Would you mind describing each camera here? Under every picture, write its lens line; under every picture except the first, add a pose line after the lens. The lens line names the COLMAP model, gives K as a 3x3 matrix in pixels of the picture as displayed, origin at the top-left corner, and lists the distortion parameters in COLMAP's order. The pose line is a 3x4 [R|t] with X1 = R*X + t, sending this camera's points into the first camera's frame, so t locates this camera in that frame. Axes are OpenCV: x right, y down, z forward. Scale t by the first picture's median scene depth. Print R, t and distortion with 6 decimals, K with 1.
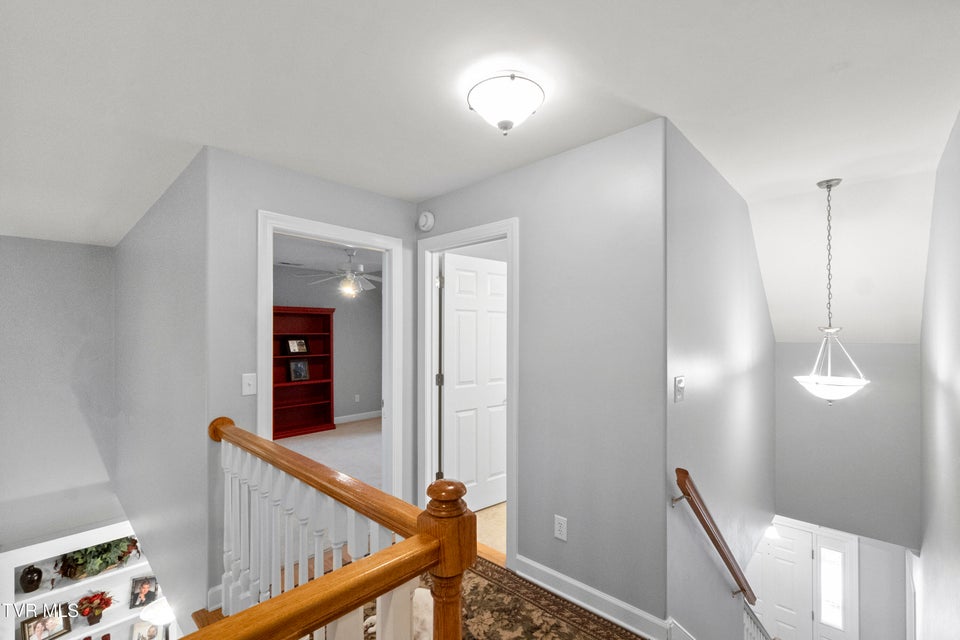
lens RADIAL K [[417.9, 0, 479.4], [0, 417.9, 328.8], [0, 0, 1]] dist [-0.001044, 0.000718]
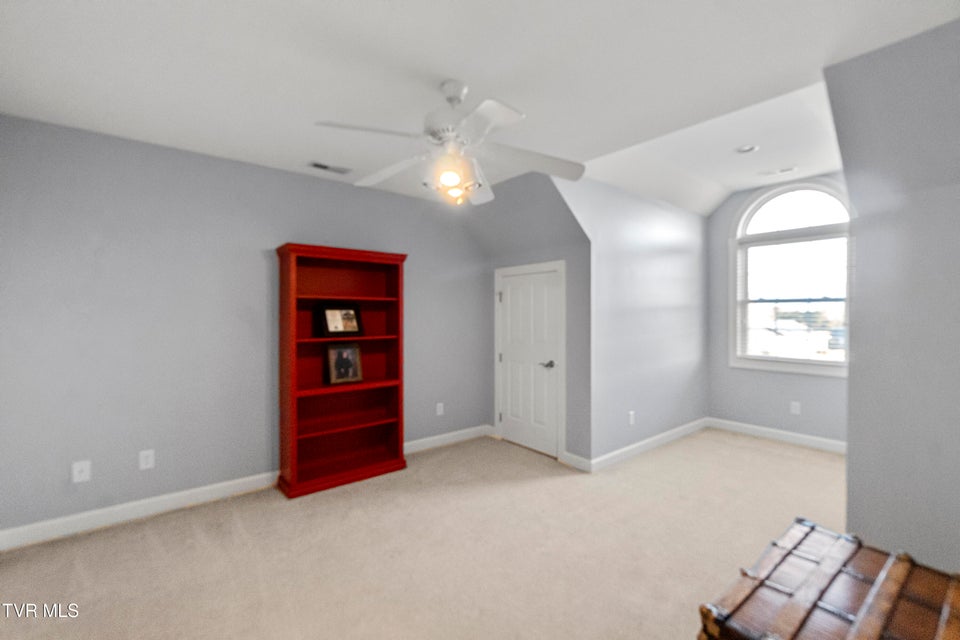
lens RADIAL K [[417.9, 0, 477.5], [0, 417.9, 313.1], [0, 0, 1]] dist [-0.001044, 0.000718]
pose [[0.990440, 0.007827, -0.137723, -0.178031], [-0.005281, 0.999809, 0.018843, 0.019898], [0.137844, -0.017936, 0.990292, 0.468734]]
